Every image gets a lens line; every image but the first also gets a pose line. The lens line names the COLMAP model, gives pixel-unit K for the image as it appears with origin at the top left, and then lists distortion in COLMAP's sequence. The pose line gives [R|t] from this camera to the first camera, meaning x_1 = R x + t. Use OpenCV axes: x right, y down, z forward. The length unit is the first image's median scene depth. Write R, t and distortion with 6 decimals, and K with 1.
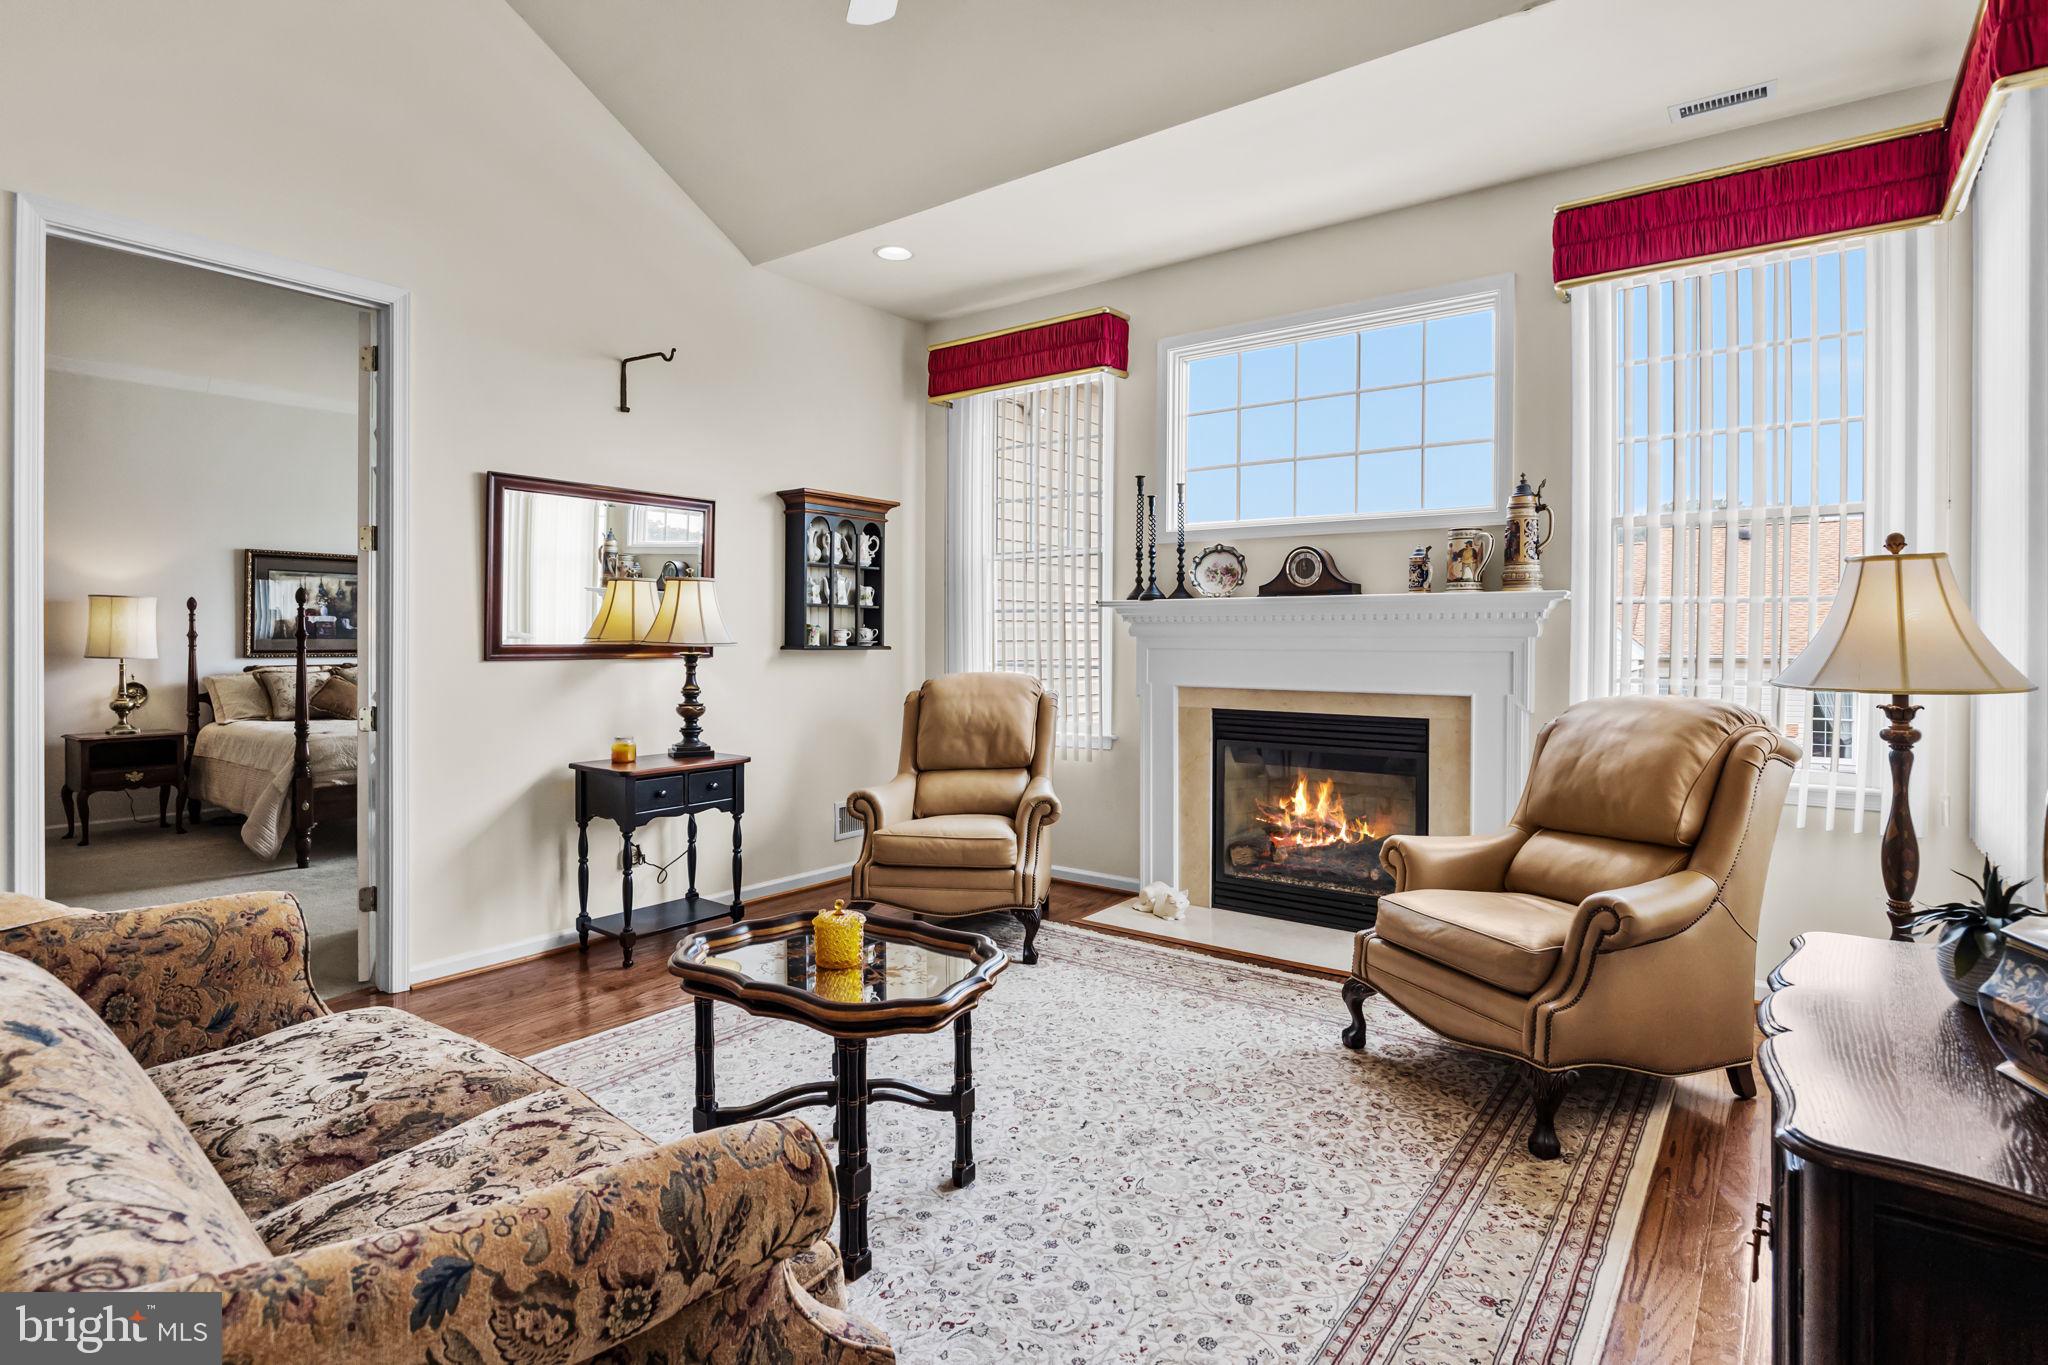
lens RADIAL K [[1052.4, 0, 1022.0], [0, 1052.4, 620.5], [0, 0, 1]] dist [-0.005021, -0.000362]
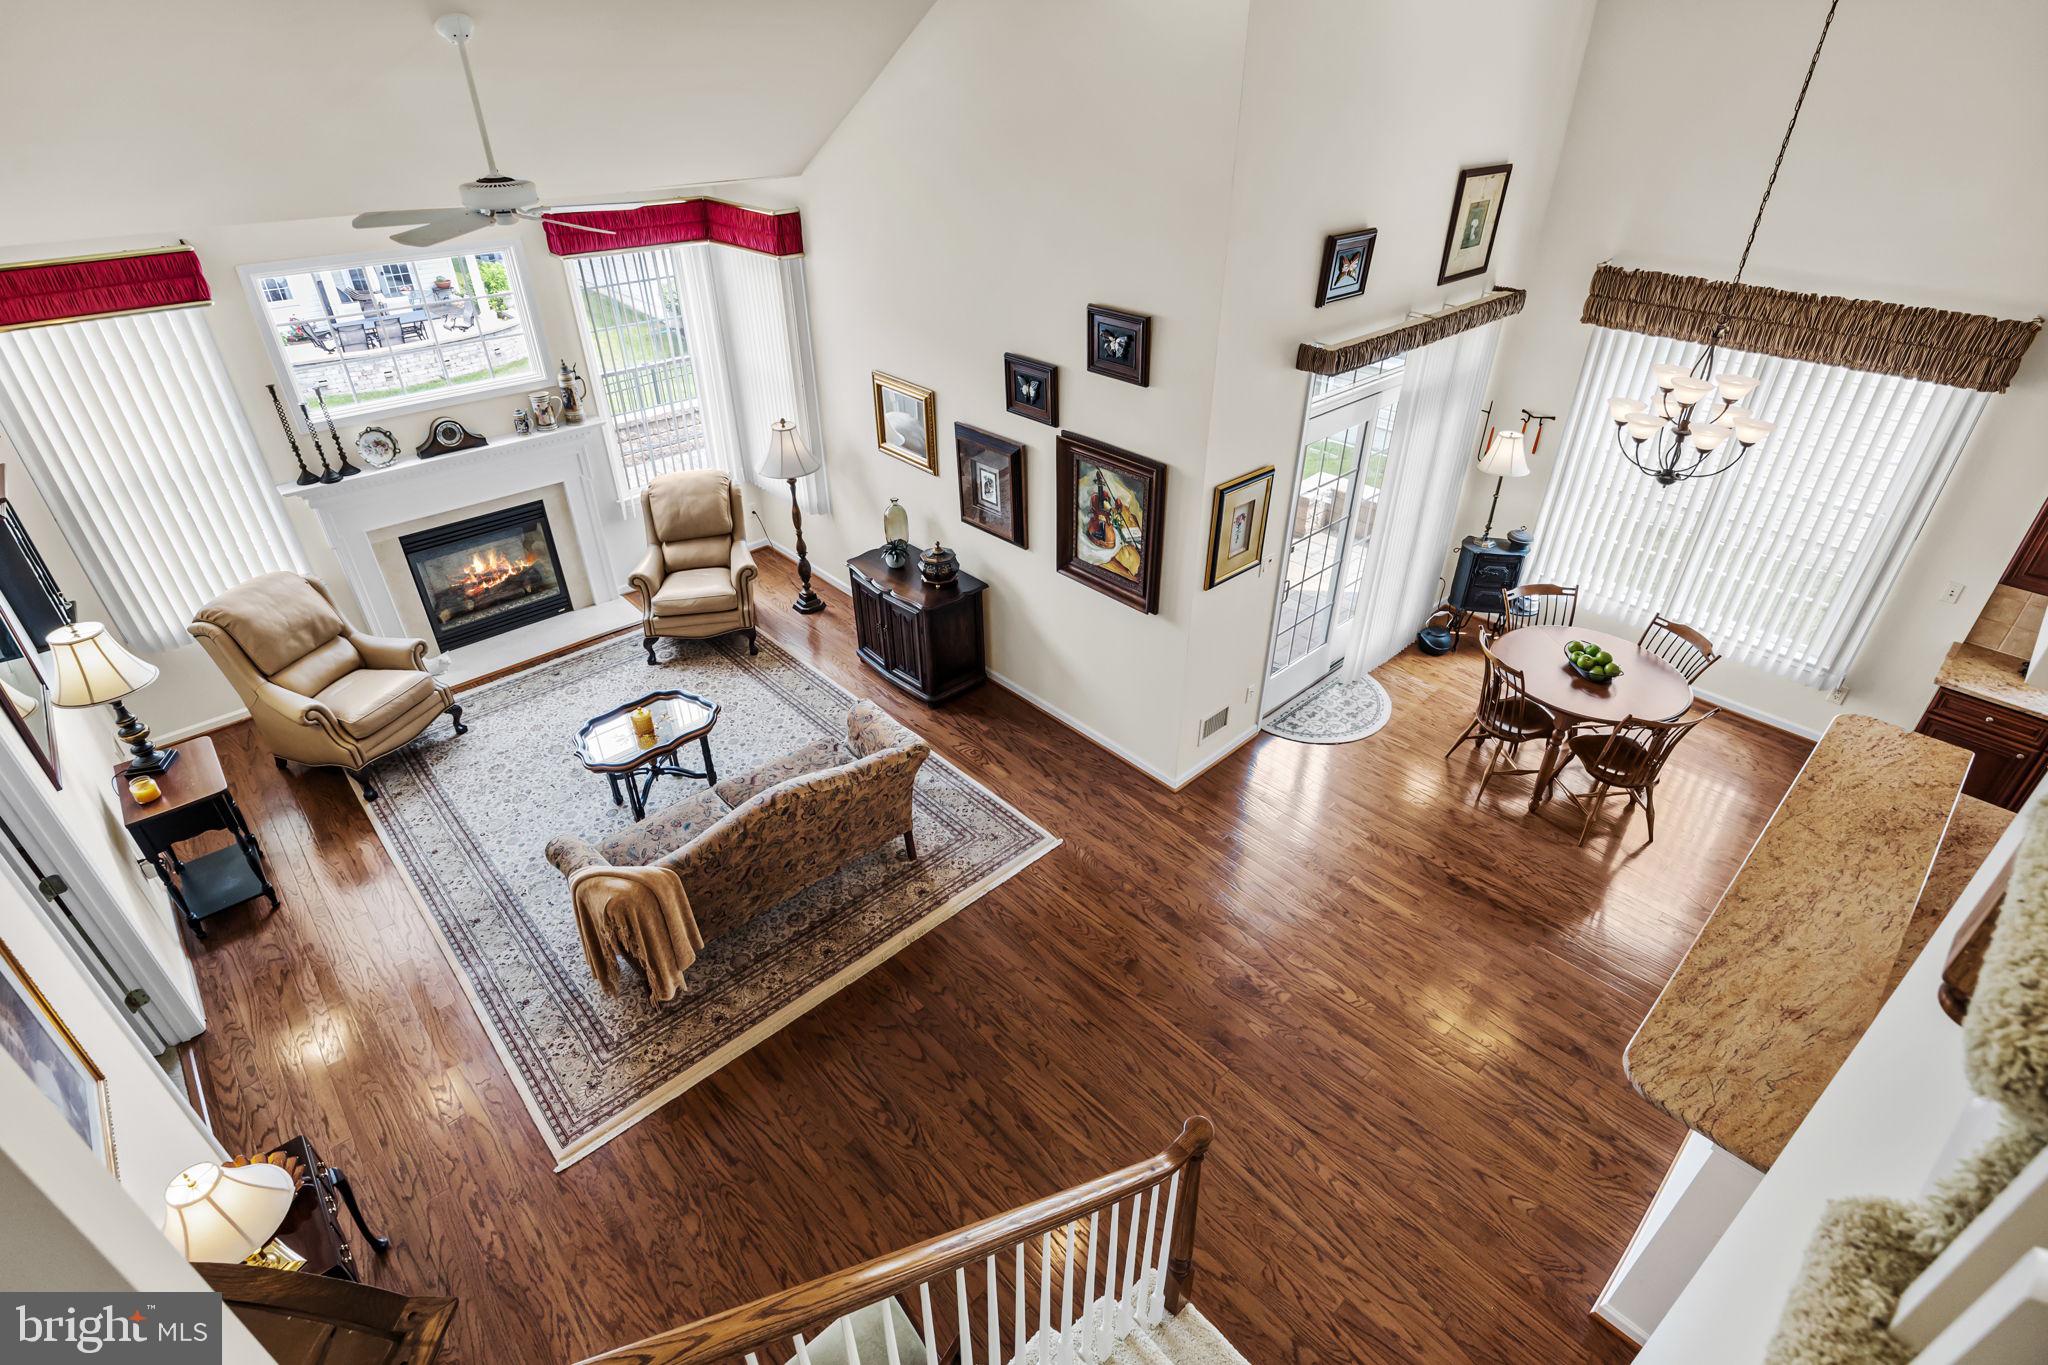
lens RADIAL K [[951.4, 0, 1043.8], [0, 951.4, 646.6], [0, 0, 1]] dist [-0.016231, 0.000331]
pose [[0.170348, -0.512560, 0.841584, -0.856703], [-0.009344, 0.853189, 0.521518, -0.478235], [-0.985340, -0.096704, 0.140549, -0.112150]]
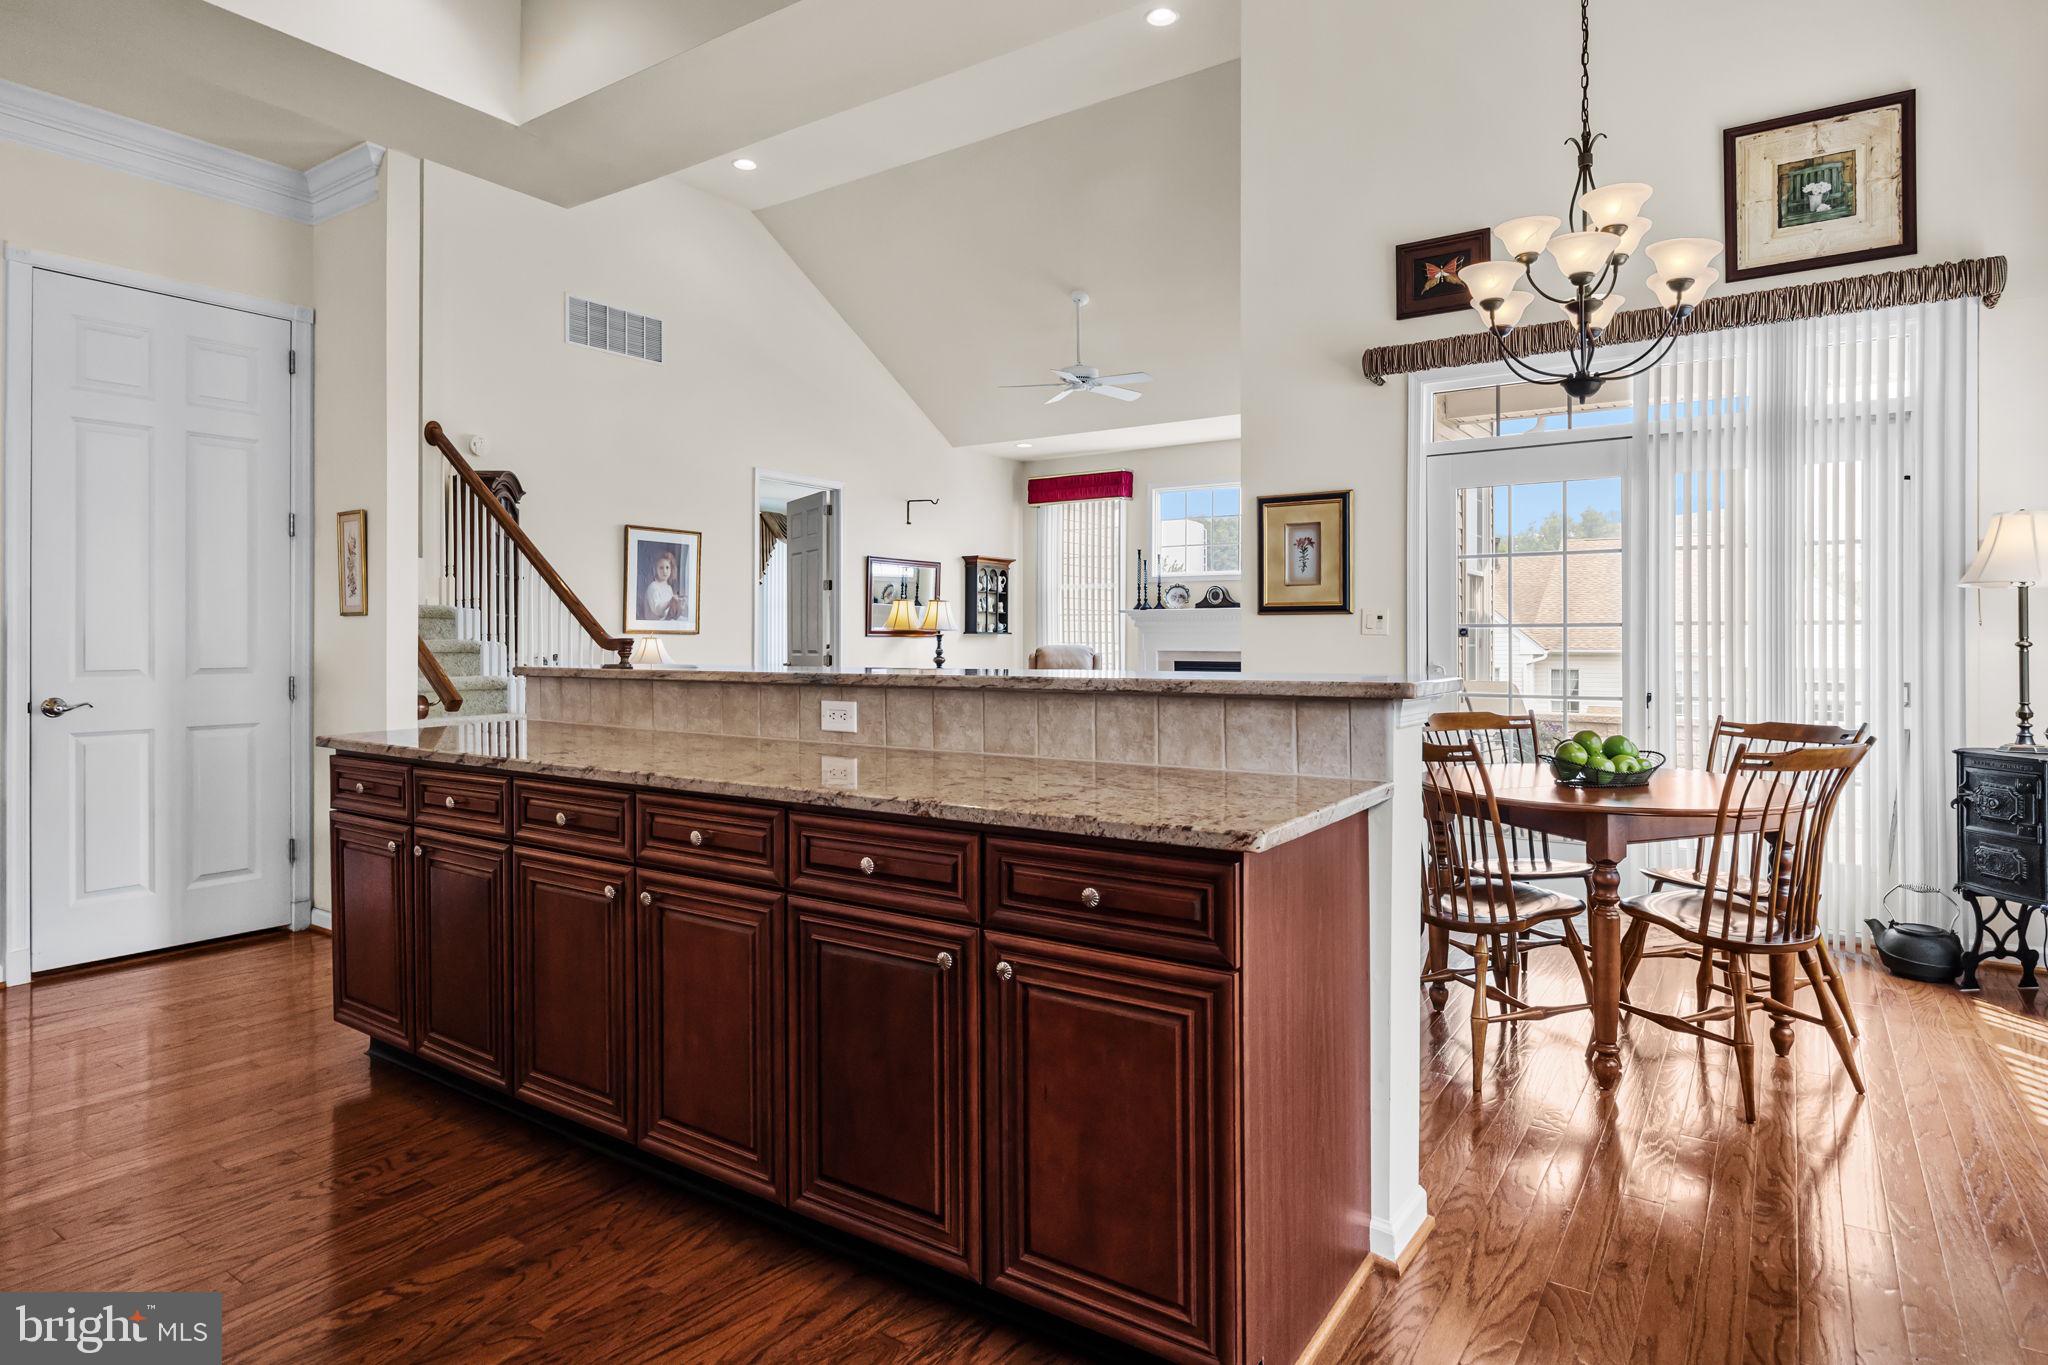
lens RADIAL K [[1129.9, 0, 996.3], [0, 1129.9, 638.7], [0, 0, 1]] dist [-0.025478, 0.001794]
pose [[0.999532, -0.001623, 0.030533, -0.242482], [0.001118, 0.999862, 0.016551, 0.000864], [-0.030556, -0.016509, 0.999397, -1.242810]]
